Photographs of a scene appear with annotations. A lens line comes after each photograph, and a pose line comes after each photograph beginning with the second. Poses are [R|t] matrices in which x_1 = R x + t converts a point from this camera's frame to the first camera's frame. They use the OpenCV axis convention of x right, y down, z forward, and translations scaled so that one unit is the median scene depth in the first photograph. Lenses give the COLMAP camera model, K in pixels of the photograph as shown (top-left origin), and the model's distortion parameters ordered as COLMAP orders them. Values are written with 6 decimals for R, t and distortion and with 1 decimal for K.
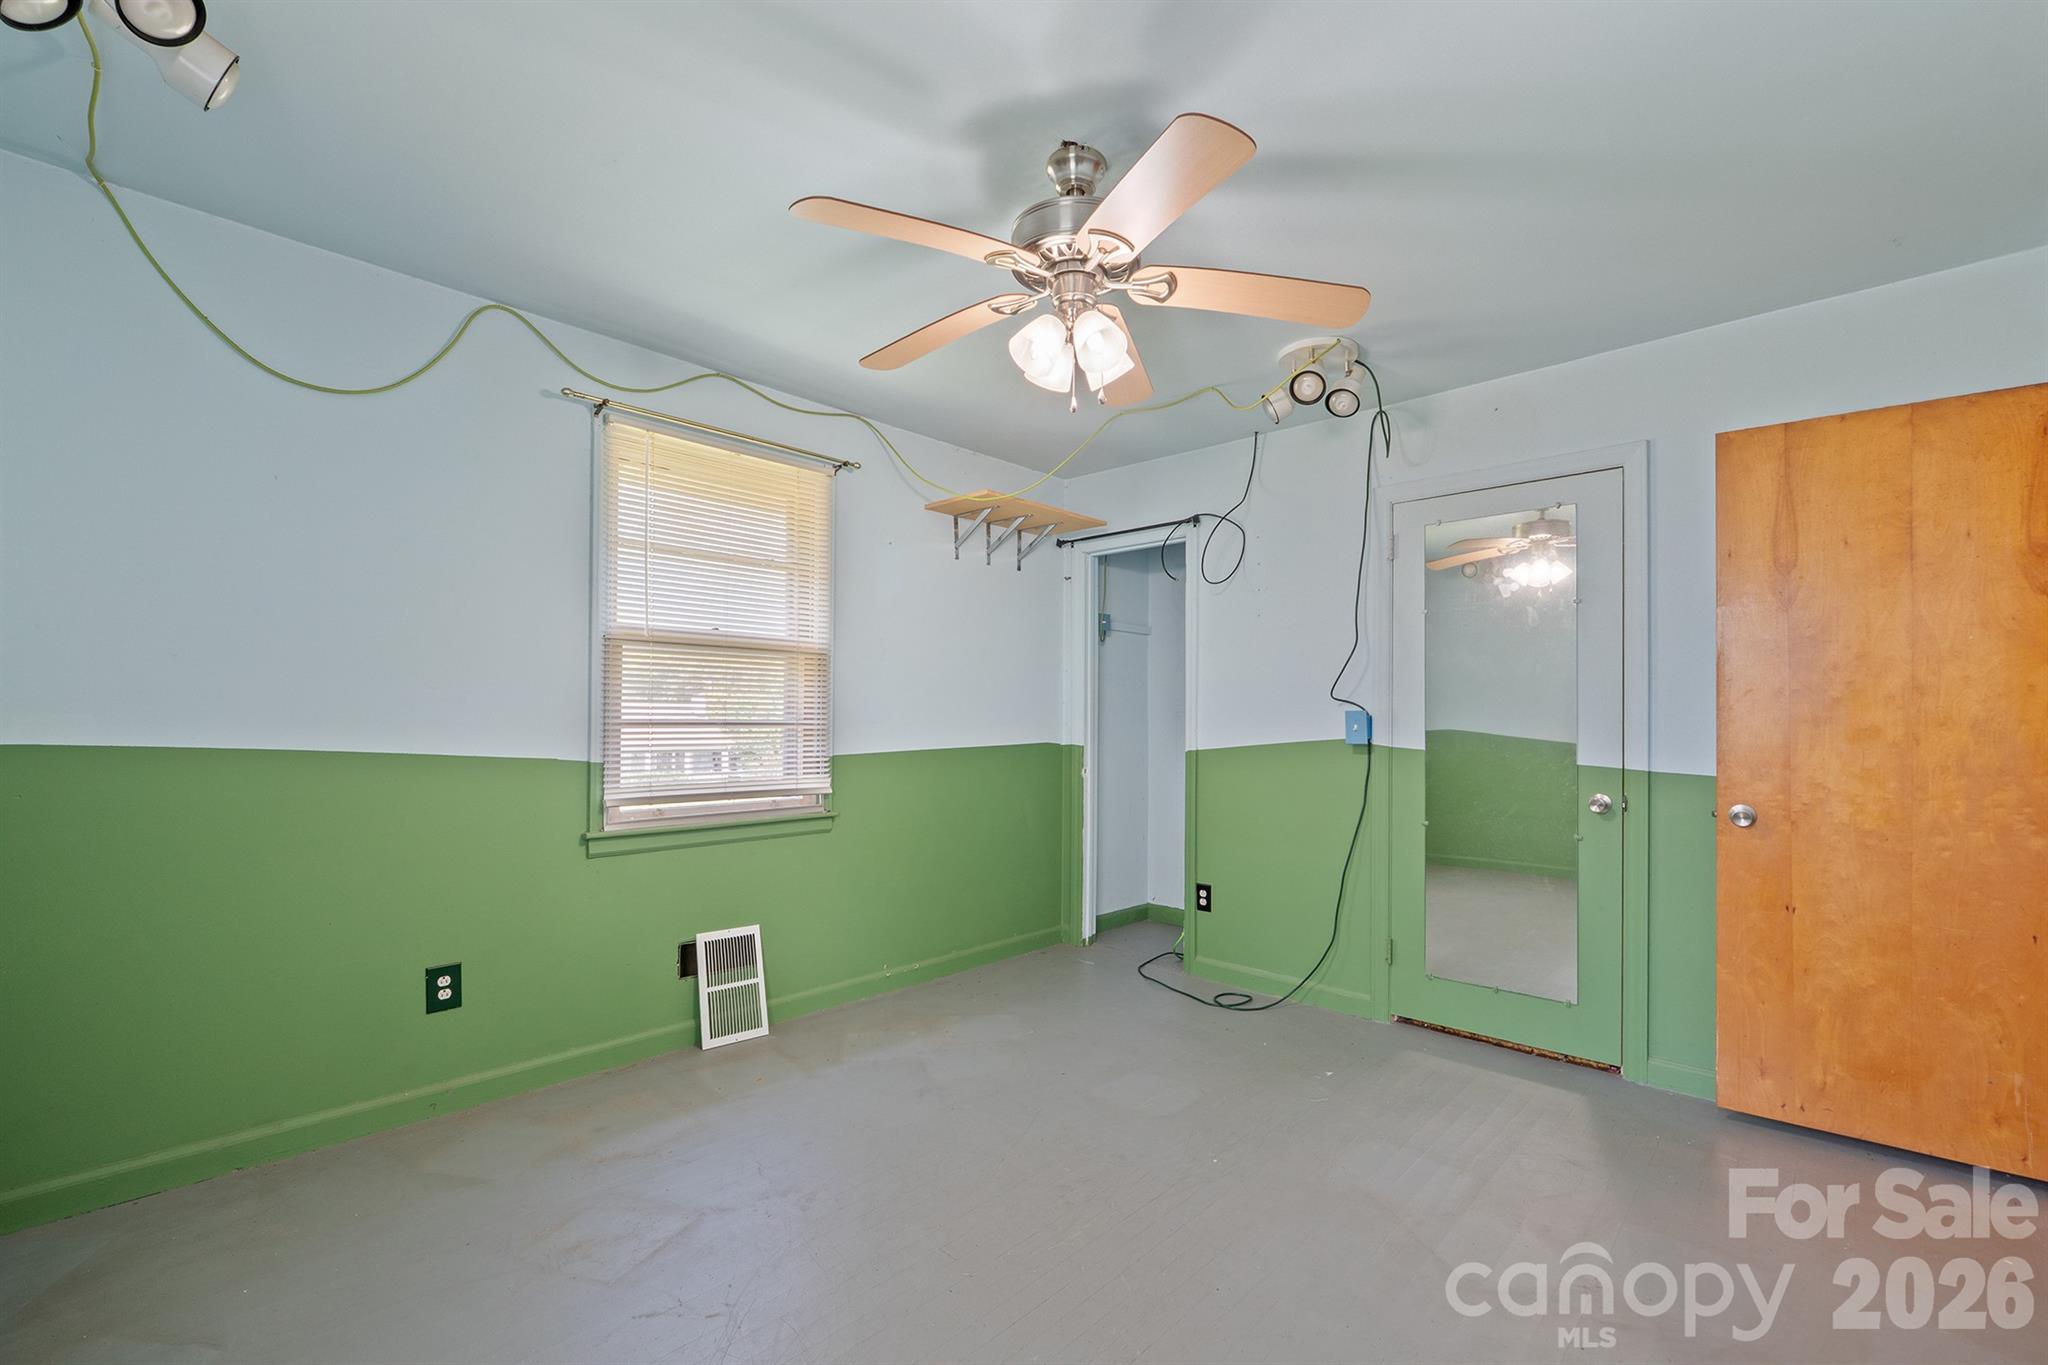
lens RADIAL K [[874.8, 0, 1016.8], [0, 874.8, 715.9], [0, 0, 1]] dist [-0.002058, 0.000017]
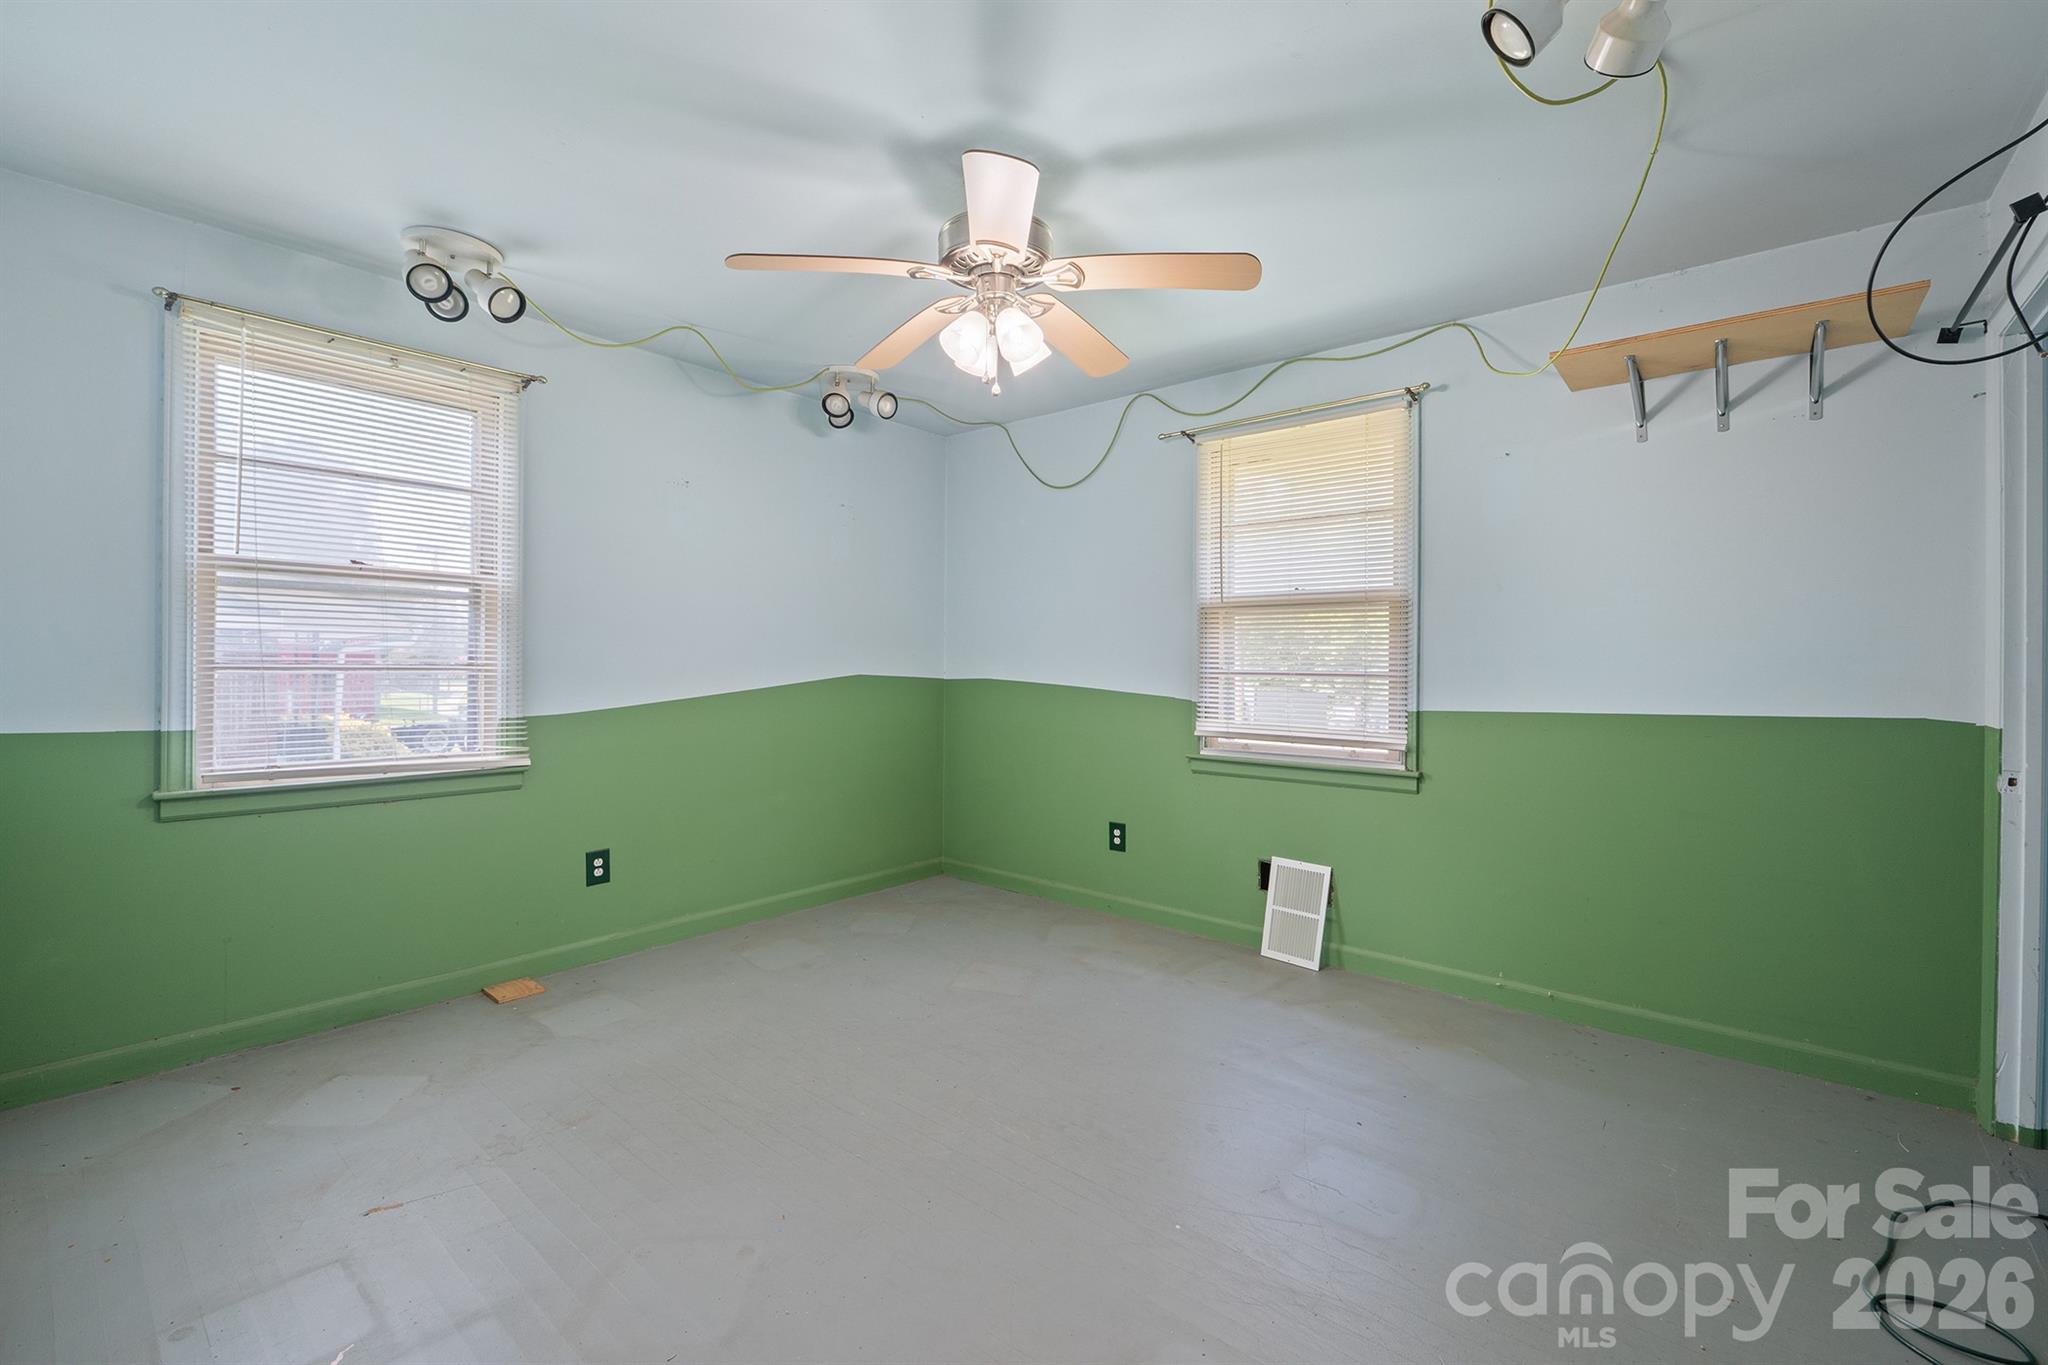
lens RADIAL K [[860.0, 0, 1028.0], [0, 860.0, 664.3], [0, 0, 1]] dist [-0.003985, -0.000499]
pose [[0.063767, -0.000997, -0.997964, 0.796252], [-0.002390, 0.999996, -0.001151, -0.001213], [0.997962, 0.002458, 0.063765, 0.648378]]
